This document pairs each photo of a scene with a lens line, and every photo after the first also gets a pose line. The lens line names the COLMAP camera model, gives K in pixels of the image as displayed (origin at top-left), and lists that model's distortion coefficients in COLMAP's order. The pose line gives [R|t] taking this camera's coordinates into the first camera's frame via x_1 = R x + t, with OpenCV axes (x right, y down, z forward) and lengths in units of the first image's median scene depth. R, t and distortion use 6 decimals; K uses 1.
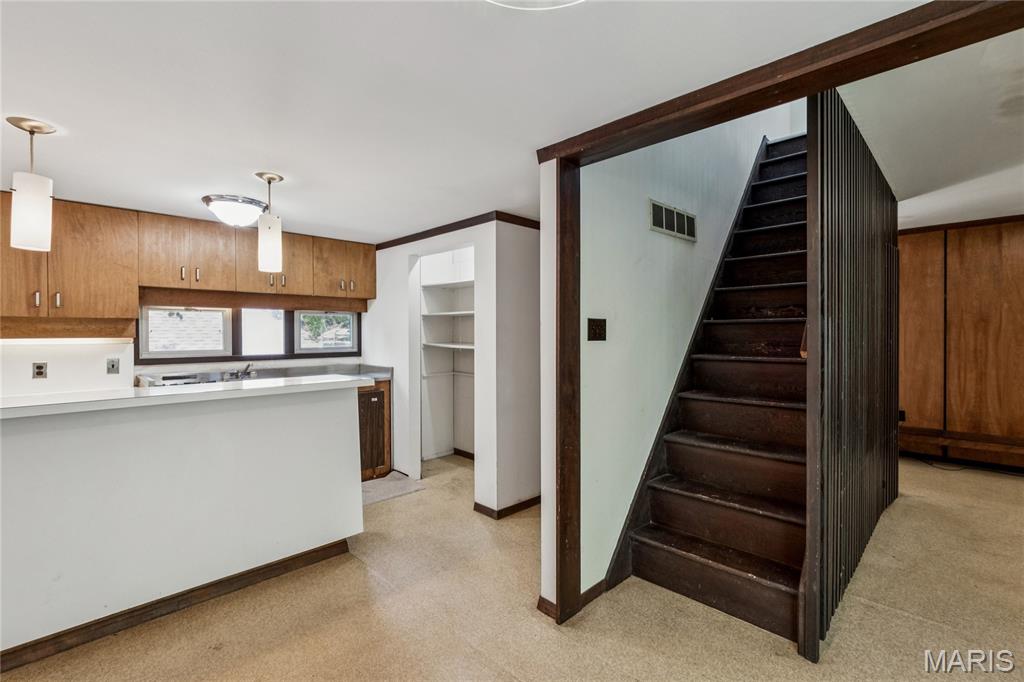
lens RADIAL K [[463.9, 0, 509.8], [0, 463.9, 338.9], [0, 0, 1]] dist [-0.000627, -0.000112]
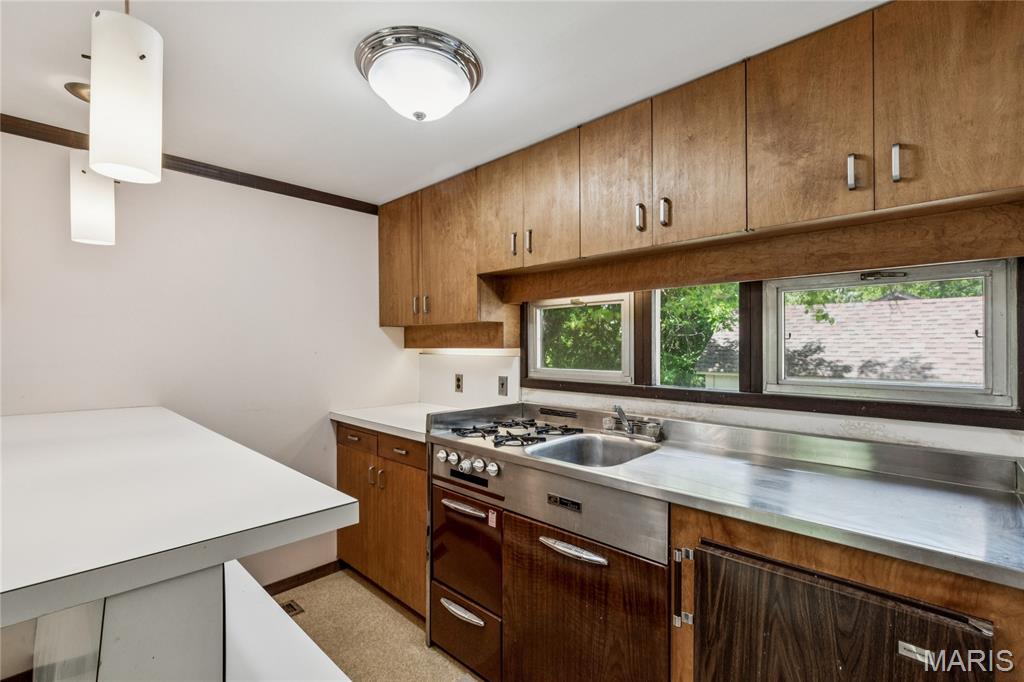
lens RADIAL K [[463.9, 0, 509.8], [0, 463.9, 338.9], [0, 0, 1]] dist [-0.000627, -0.000112]
pose [[0.007464, -0.004051, -0.999964, -0.098382], [-0.005511, 0.999976, -0.004092, -0.013834], [0.999957, 0.005542, 0.007442, 0.992786]]
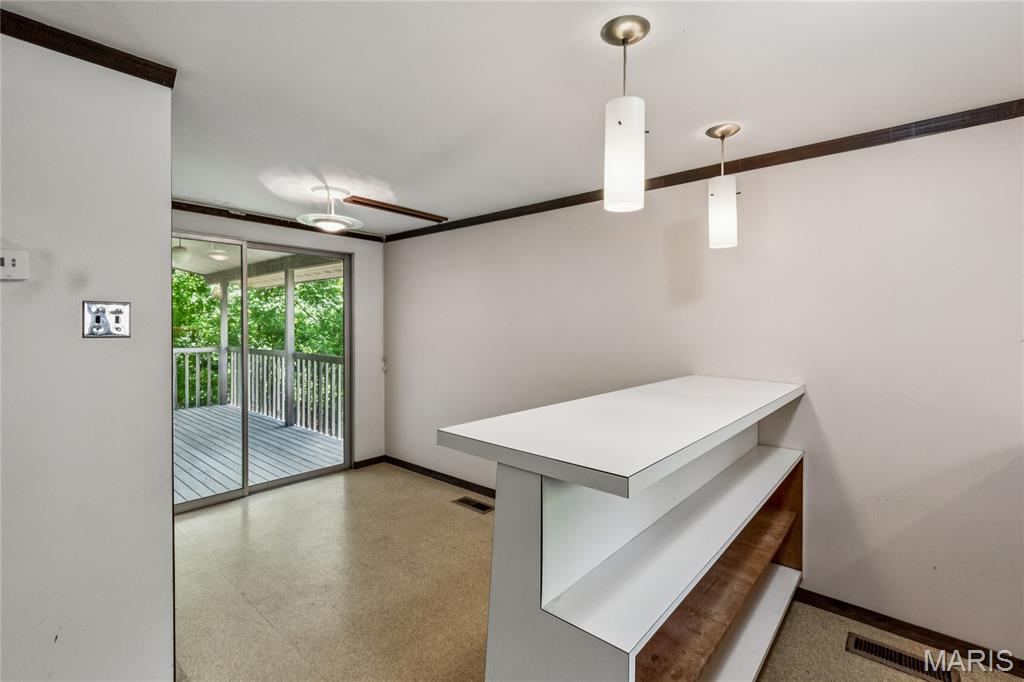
lens RADIAL K [[458.6, 0, 513.2], [0, 458.6, 328.3], [0, 0, 1]] dist [0.000019, -0.000013]
pose [[-0.997779, 0.003352, -0.066533, -0.262209], [0.002524, 0.999918, 0.012533, -0.013813], [0.066569, 0.012338, -0.997706, 1.149969]]
